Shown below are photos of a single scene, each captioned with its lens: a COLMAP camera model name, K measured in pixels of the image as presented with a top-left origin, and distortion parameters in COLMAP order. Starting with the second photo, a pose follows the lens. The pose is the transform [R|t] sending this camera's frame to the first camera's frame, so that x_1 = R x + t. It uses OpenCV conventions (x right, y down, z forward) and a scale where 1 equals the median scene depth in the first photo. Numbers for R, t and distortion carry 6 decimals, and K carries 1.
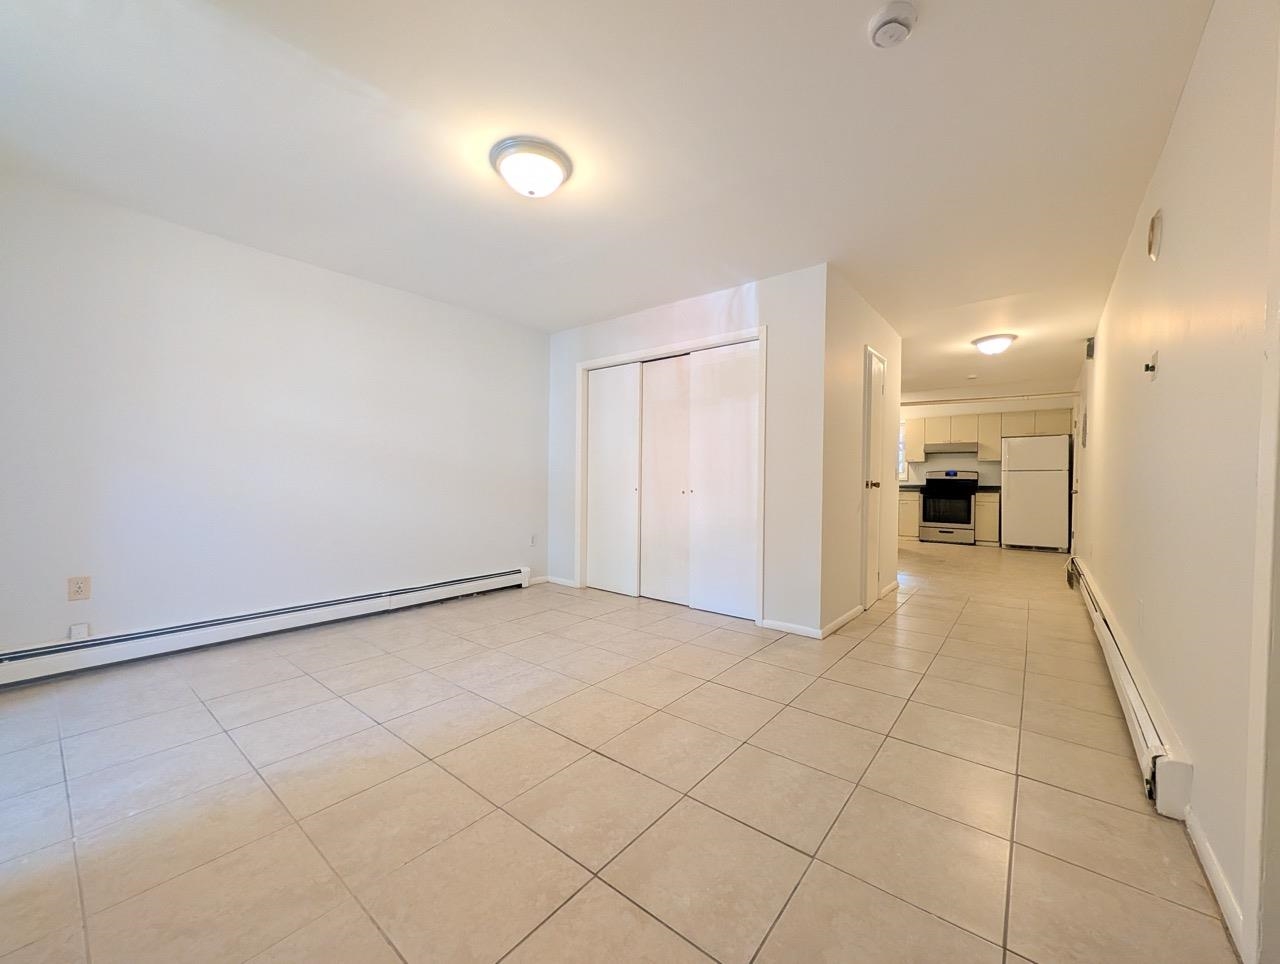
lens RADIAL K [[492.9, 0, 642.3], [0, 492.9, 484.1], [0, 0, 1]] dist [0.000747, 0.000058]
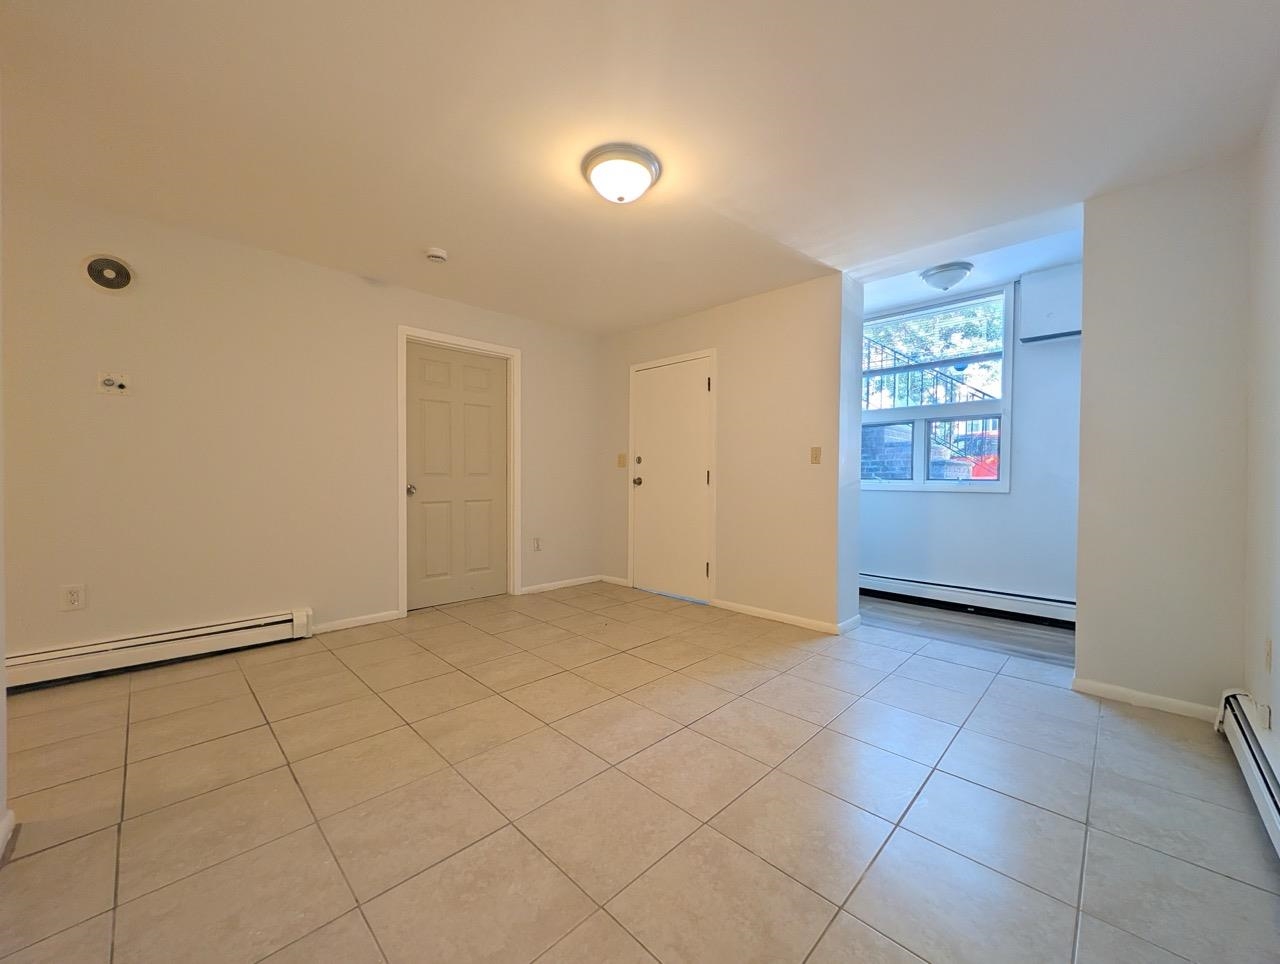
lens RADIAL K [[492.9, 0, 642.3], [0, 492.9, 484.1], [0, 0, 1]] dist [0.000747, 0.000058]
pose [[-0.994737, -0.017359, 0.100979, -0.273641], [-0.015219, 0.999644, 0.021926, -0.024373], [-0.101324, 0.020274, -0.994647, 1.448544]]
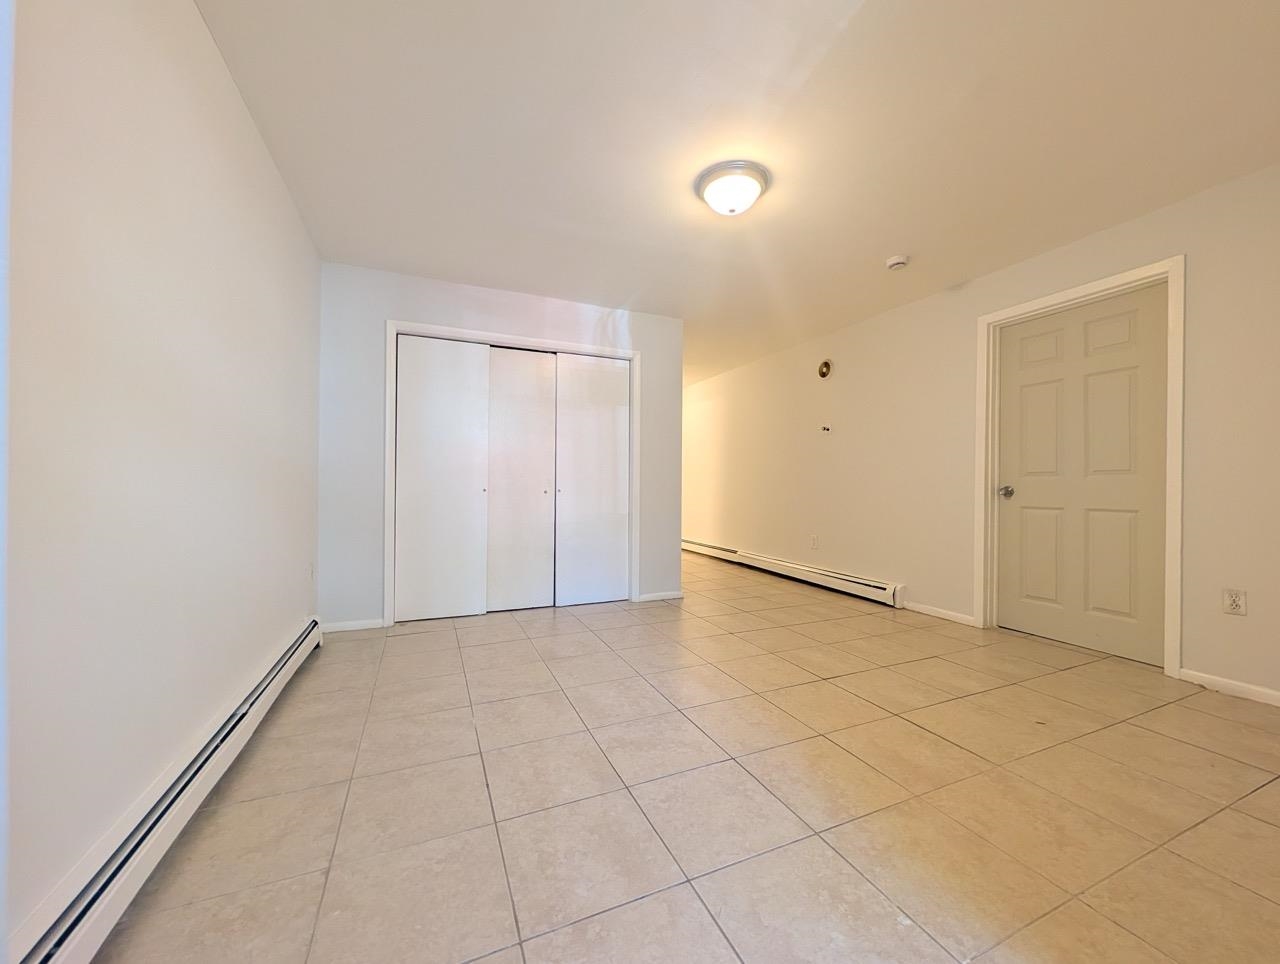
lens RADIAL K [[492.9, 0, 642.3], [0, 492.9, 484.1], [0, 0, 1]] dist [0.000747, 0.000058]
pose [[0.462442, -0.007615, 0.886617, -0.917386], [0.007901, 0.999959, 0.004467, -0.002555], [-0.886614, 0.004939, 0.462484, 0.491177]]
